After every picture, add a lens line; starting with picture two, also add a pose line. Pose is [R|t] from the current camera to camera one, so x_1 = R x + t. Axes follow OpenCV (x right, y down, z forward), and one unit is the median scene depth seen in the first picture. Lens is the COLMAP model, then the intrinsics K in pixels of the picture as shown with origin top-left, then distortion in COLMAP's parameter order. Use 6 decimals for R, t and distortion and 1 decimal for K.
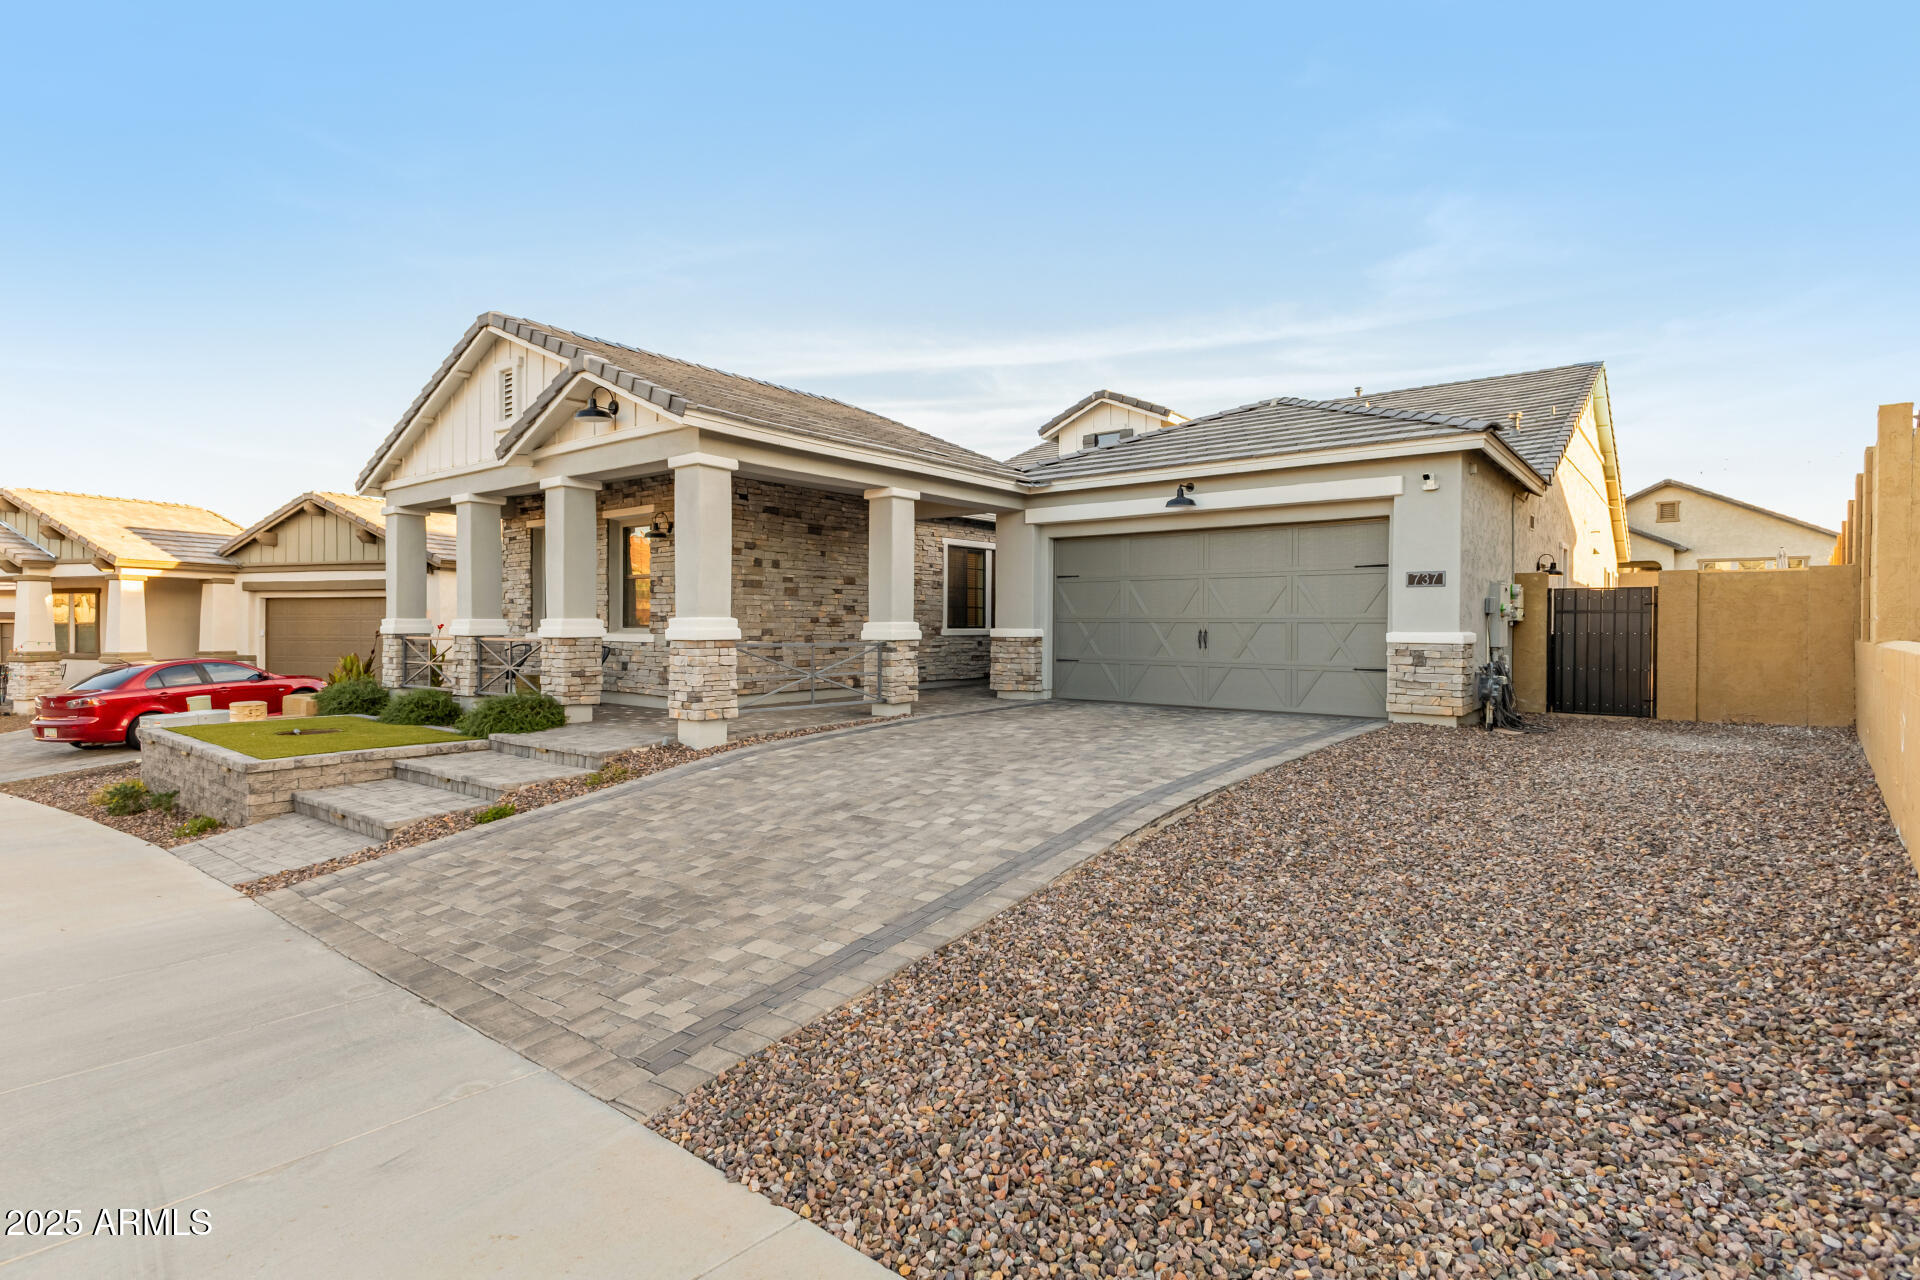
lens RADIAL K [[951.2, 0, 959.1], [0, 951.2, 625.9], [0, 0, 1]] dist [0.019385, -0.003019]
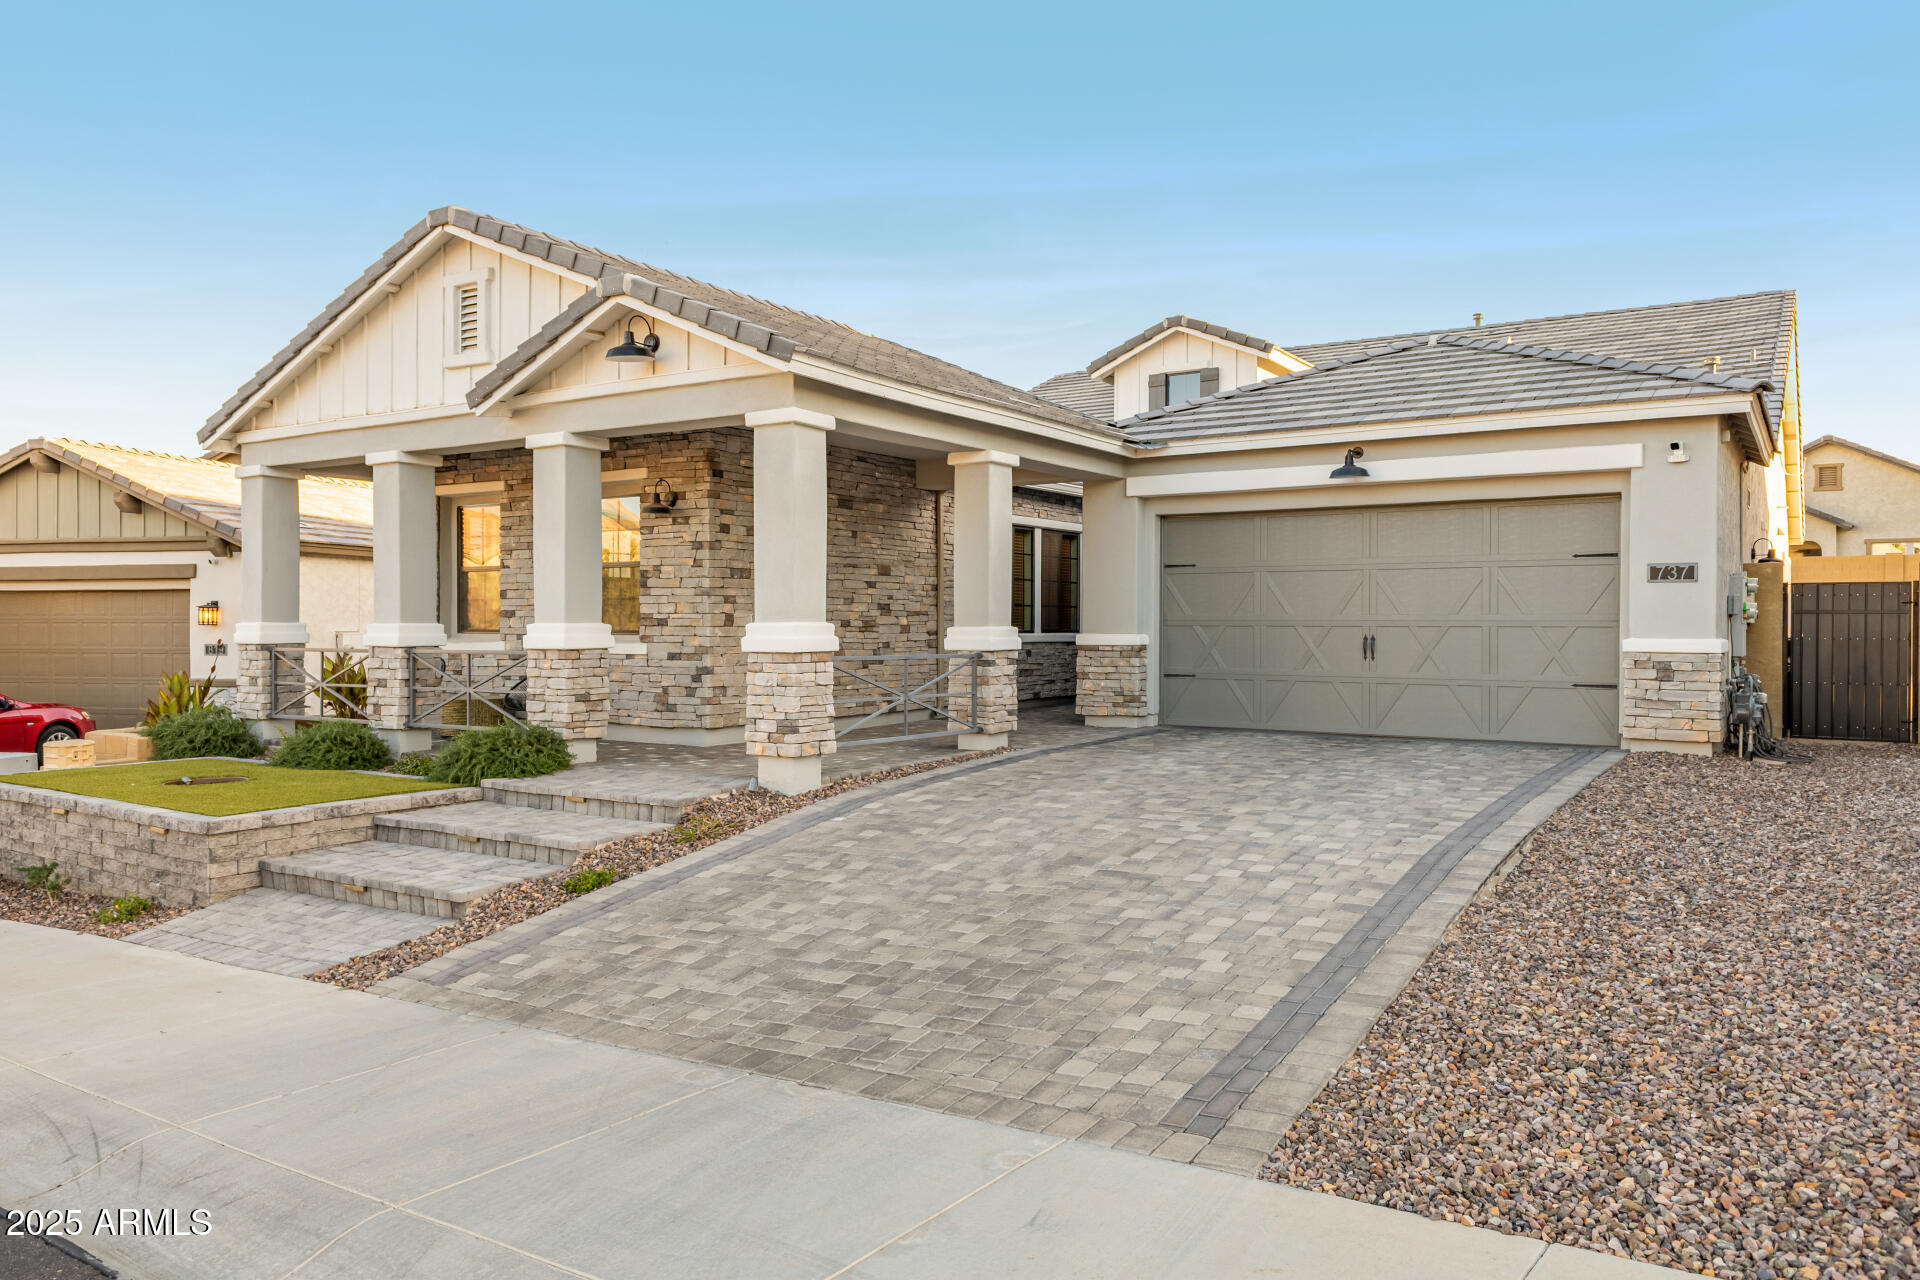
lens RADIAL K [[1352.2, 0, 958.2], [0, 1352.2, 627.6], [0, 0, 1]] dist [0.033804, -0.023103]
pose [[0.995445, -0.002037, 0.095315, -0.213460], [0.001894, 0.999997, 0.001591, -0.005542], [-0.095318, -0.001403, 0.995446, -0.082289]]
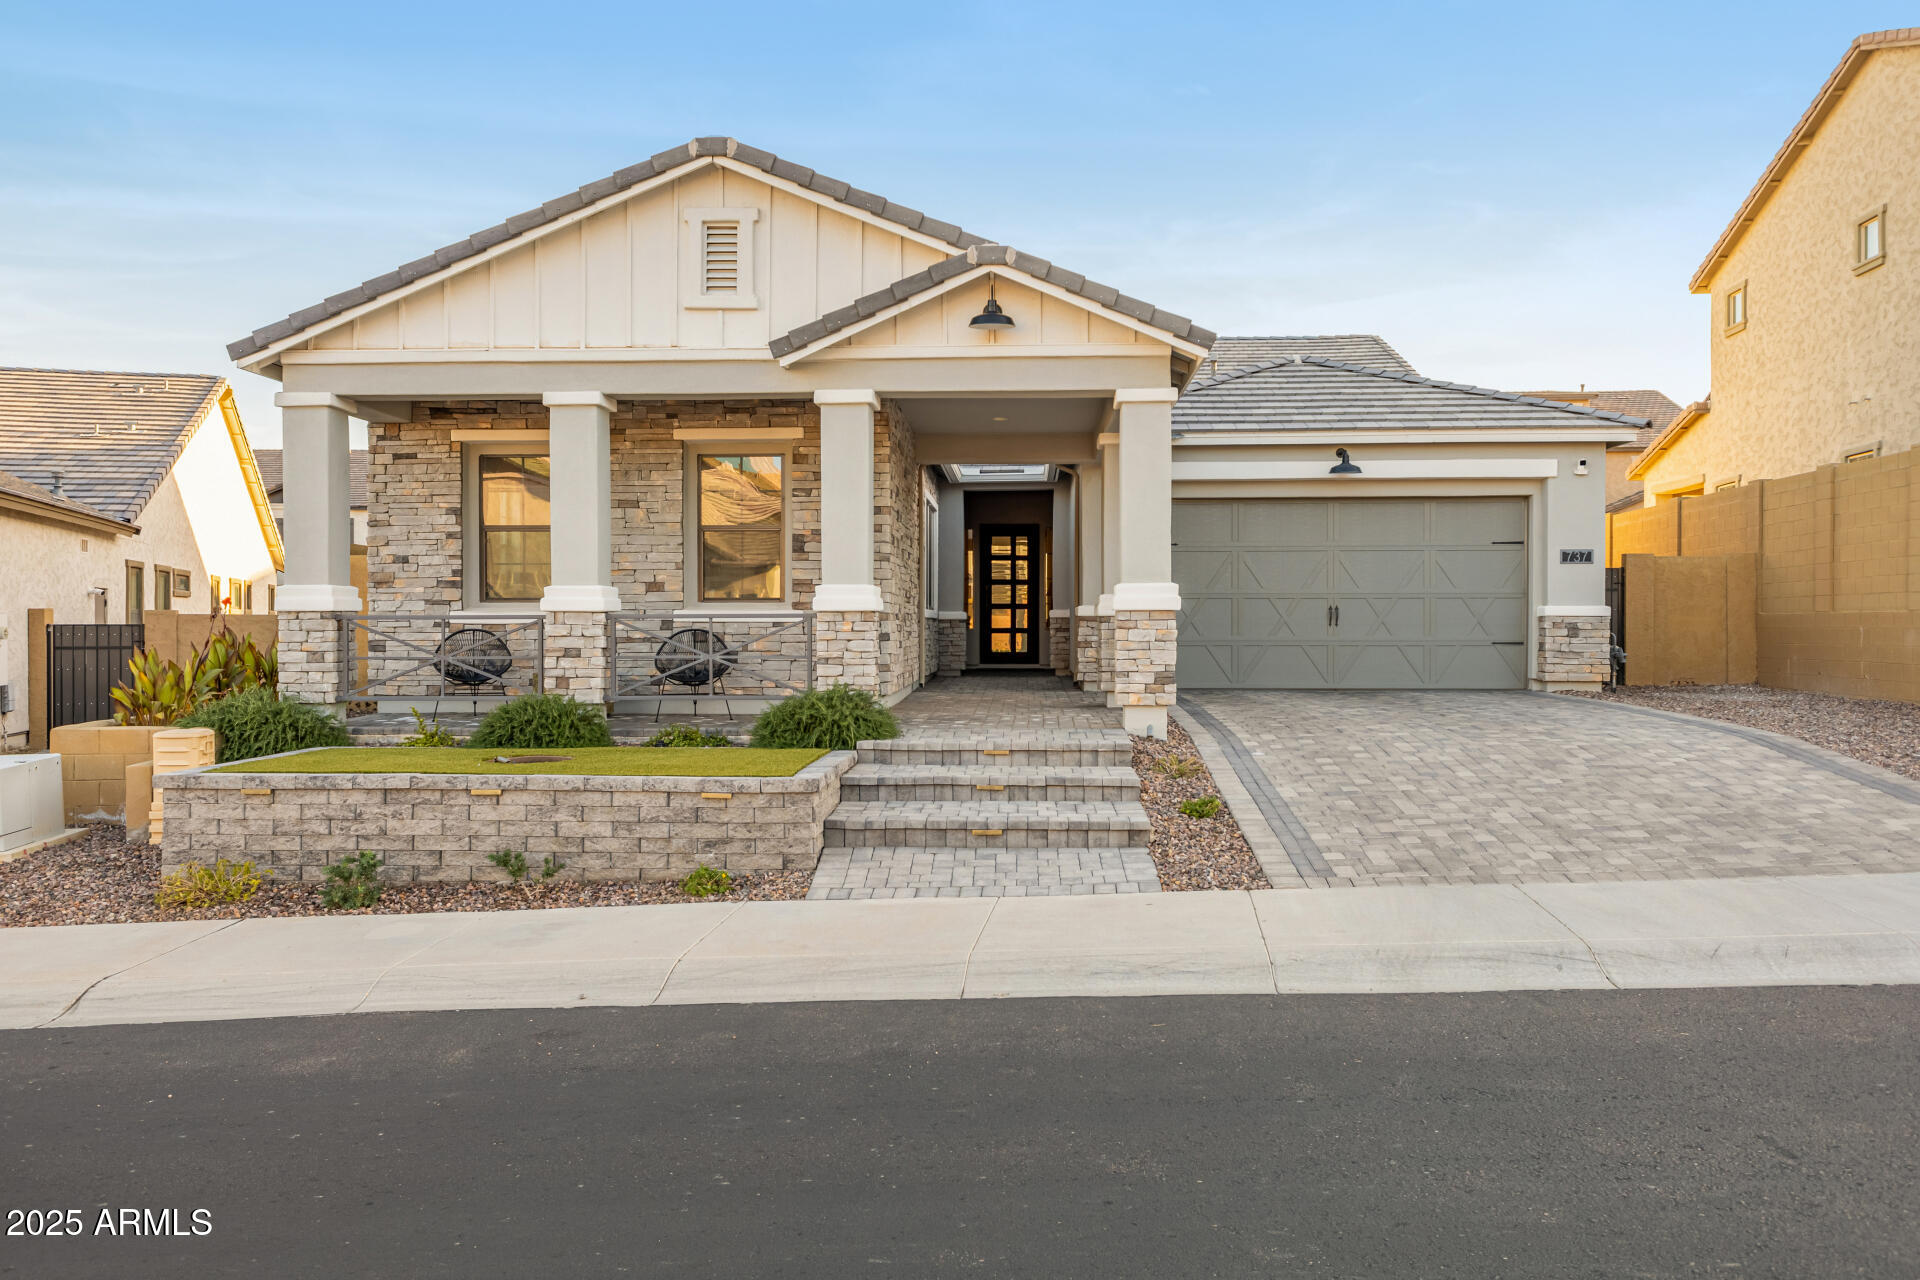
lens RADIAL K [[1506.6, 0, 960.1], [0, 1506.6, 642.1], [0, 0, 1]] dist [0.026292, -0.017020]
pose [[0.807474, -0.010962, 0.589801, -1.057047], [0.004655, 0.999915, 0.012212, 0.022910], [-0.589885, -0.007116, 0.807456, 0.026156]]
